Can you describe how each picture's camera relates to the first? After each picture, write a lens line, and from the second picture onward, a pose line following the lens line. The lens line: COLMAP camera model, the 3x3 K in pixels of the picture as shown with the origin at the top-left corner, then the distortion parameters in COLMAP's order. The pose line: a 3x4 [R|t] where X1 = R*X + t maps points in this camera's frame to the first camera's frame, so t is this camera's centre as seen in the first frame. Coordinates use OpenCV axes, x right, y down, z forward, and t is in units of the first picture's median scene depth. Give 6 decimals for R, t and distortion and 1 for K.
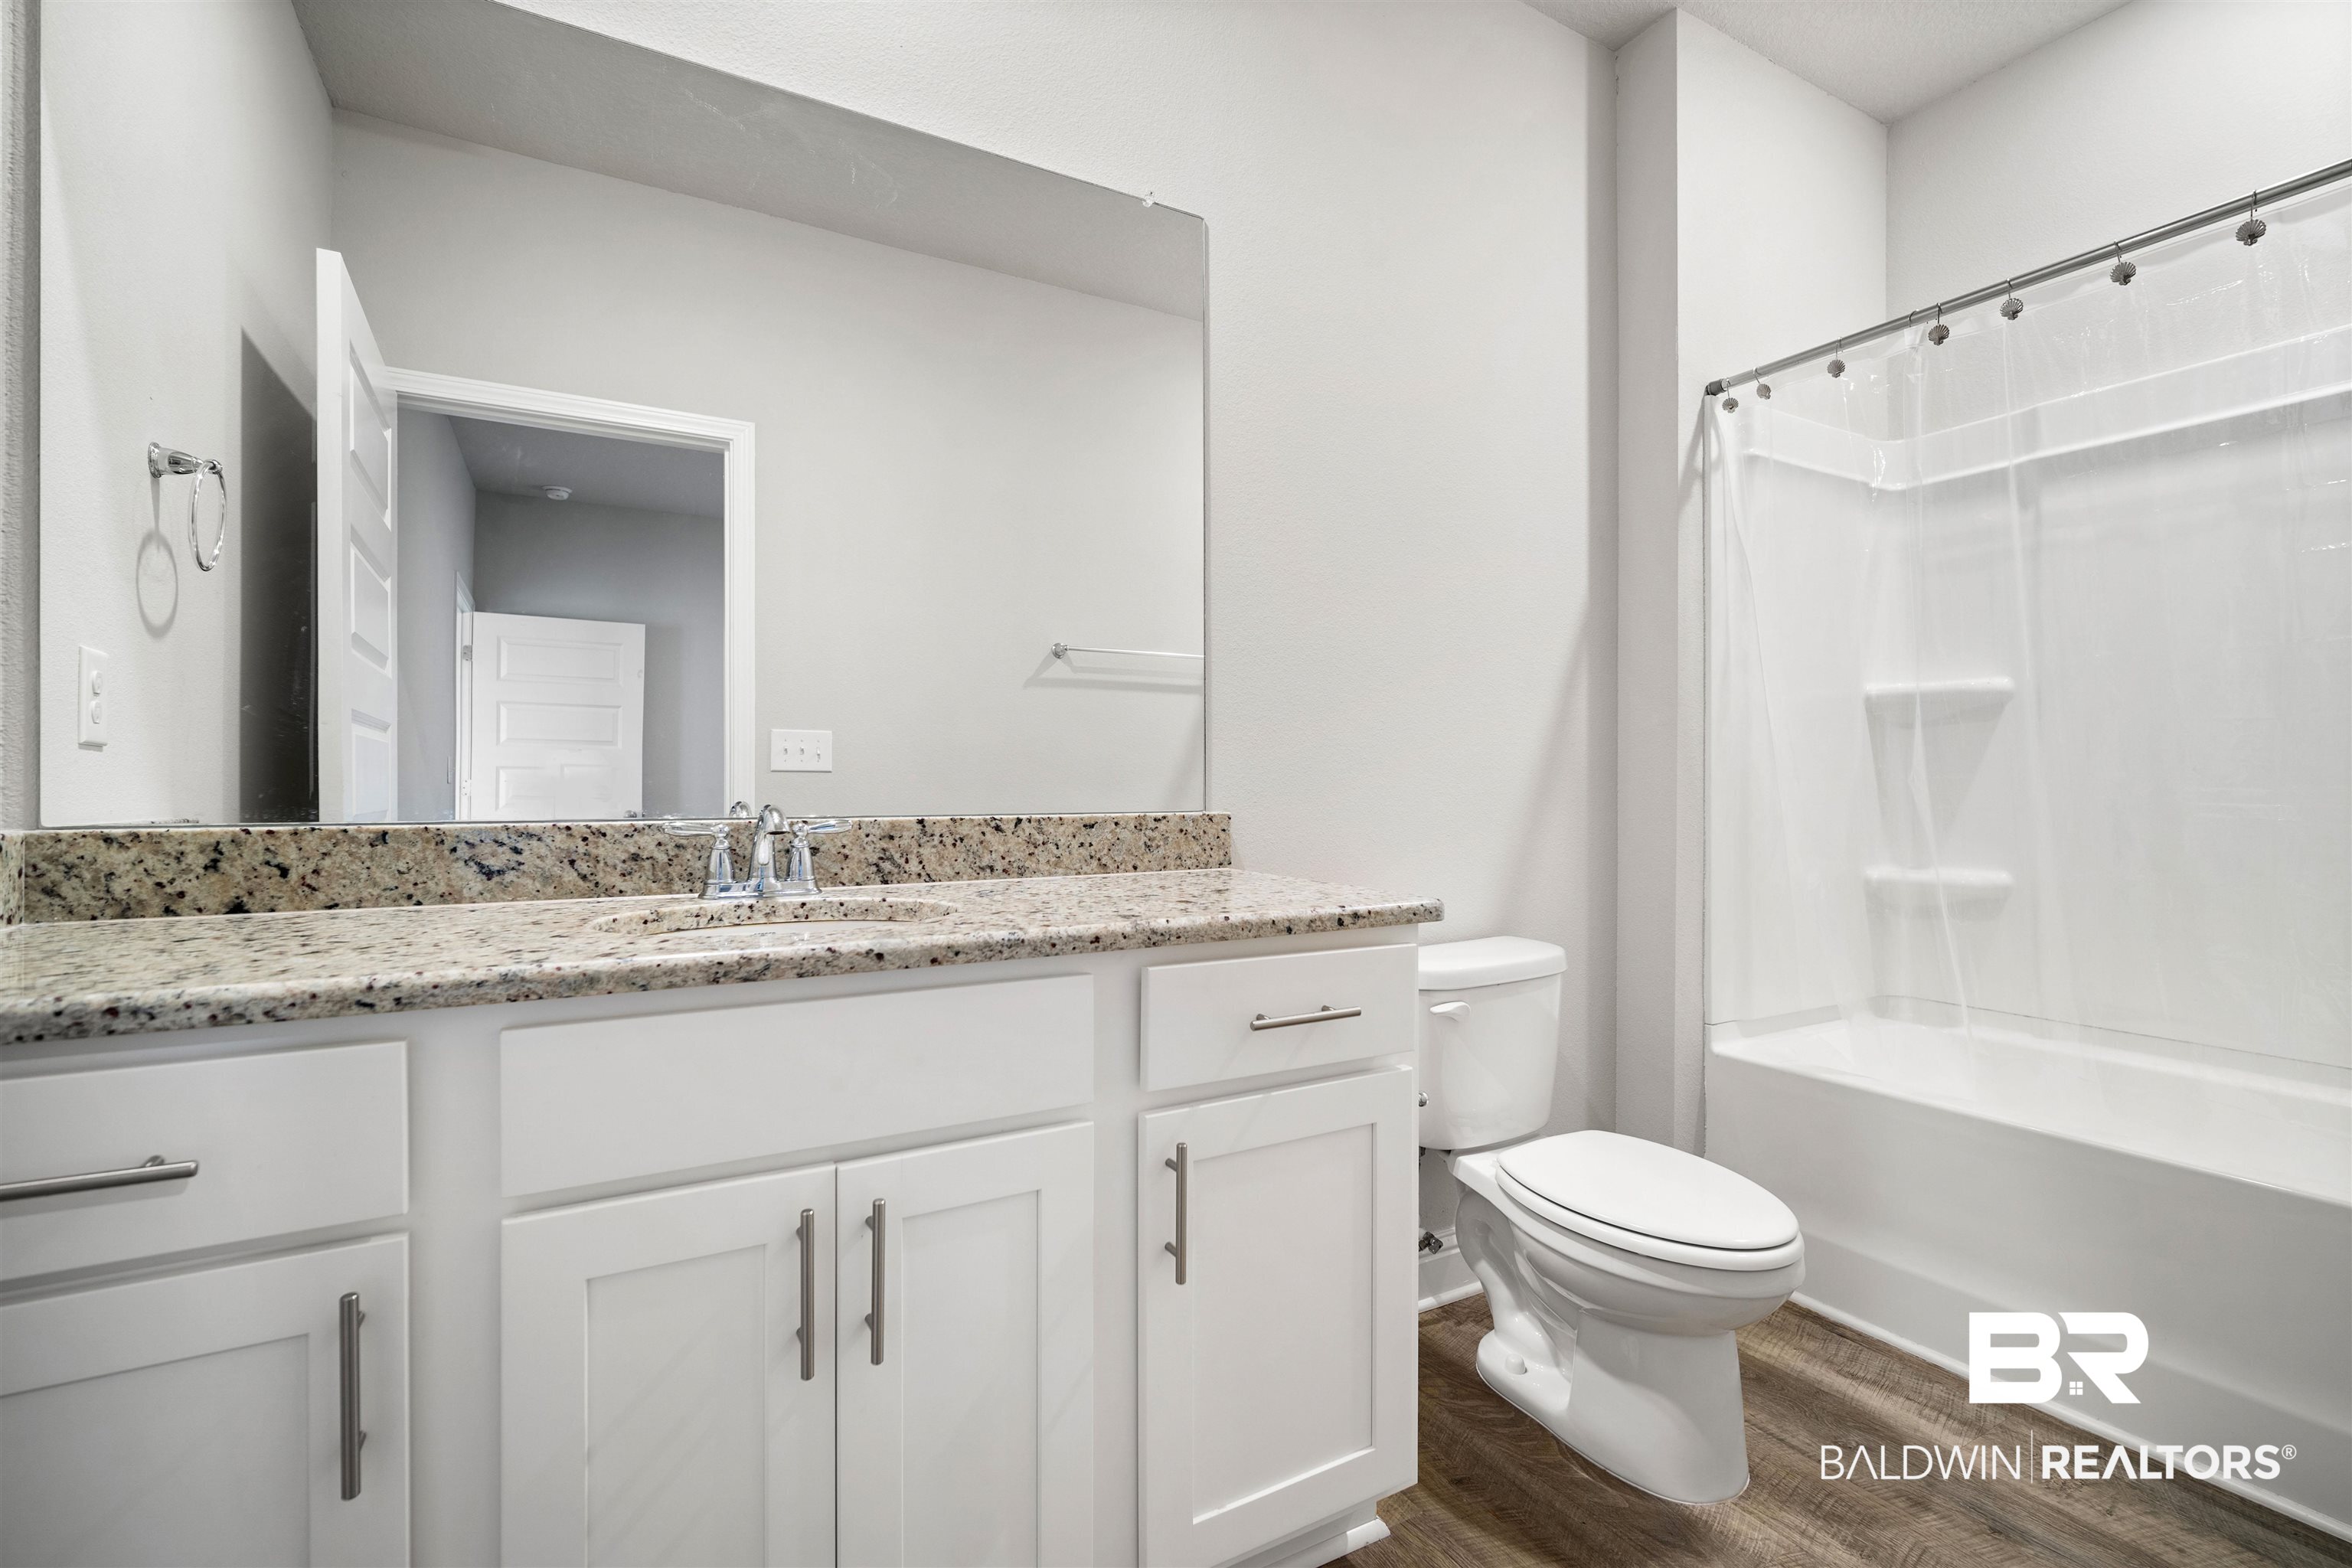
lens RADIAL K [[1052.0, 0, 1188.9], [0, 1052.0, 782.5], [0, 0, 1]] dist [0.011499, 0.000288]
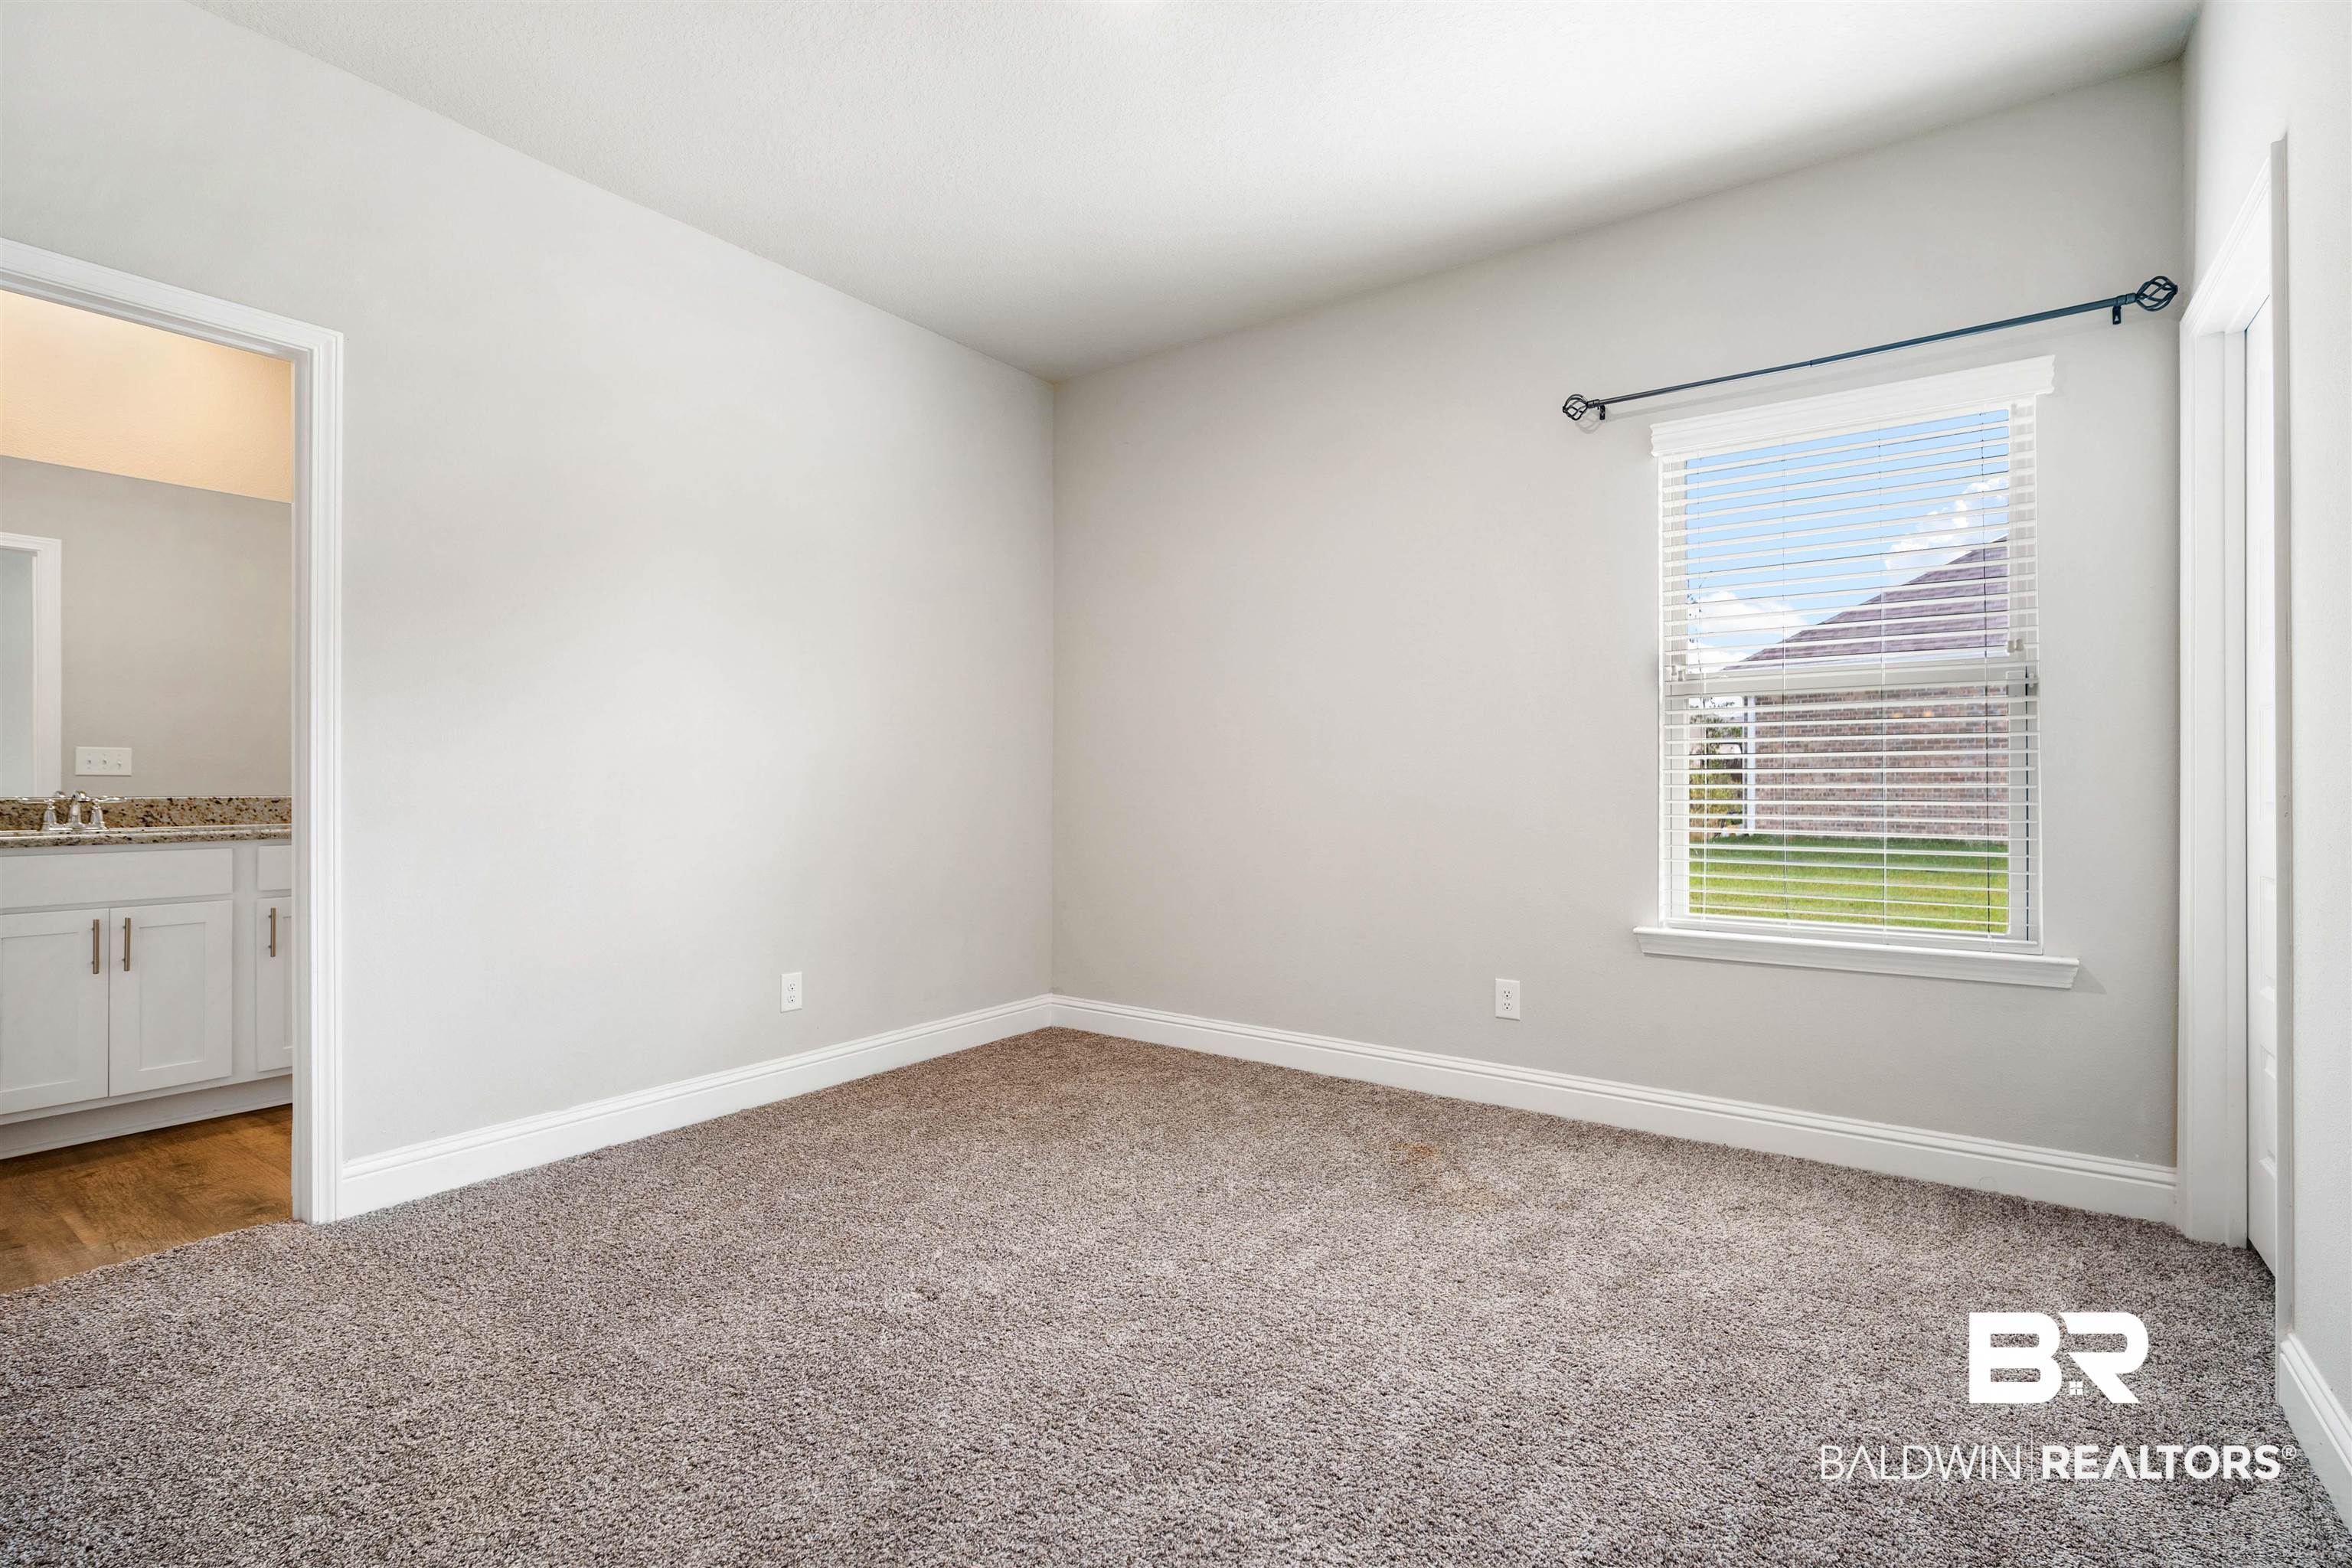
lens RADIAL K [[1052.0, 0, 1173.1], [0, 1052.0, 779.6], [0, 0, 1]] dist [0.011499, 0.000288]
pose [[0.910182, 0.000548, 0.414208, 0.779845], [0.001323, 0.999990, -0.004229, 0.007603], [-0.414207, 0.004397, 0.910172, -2.017645]]
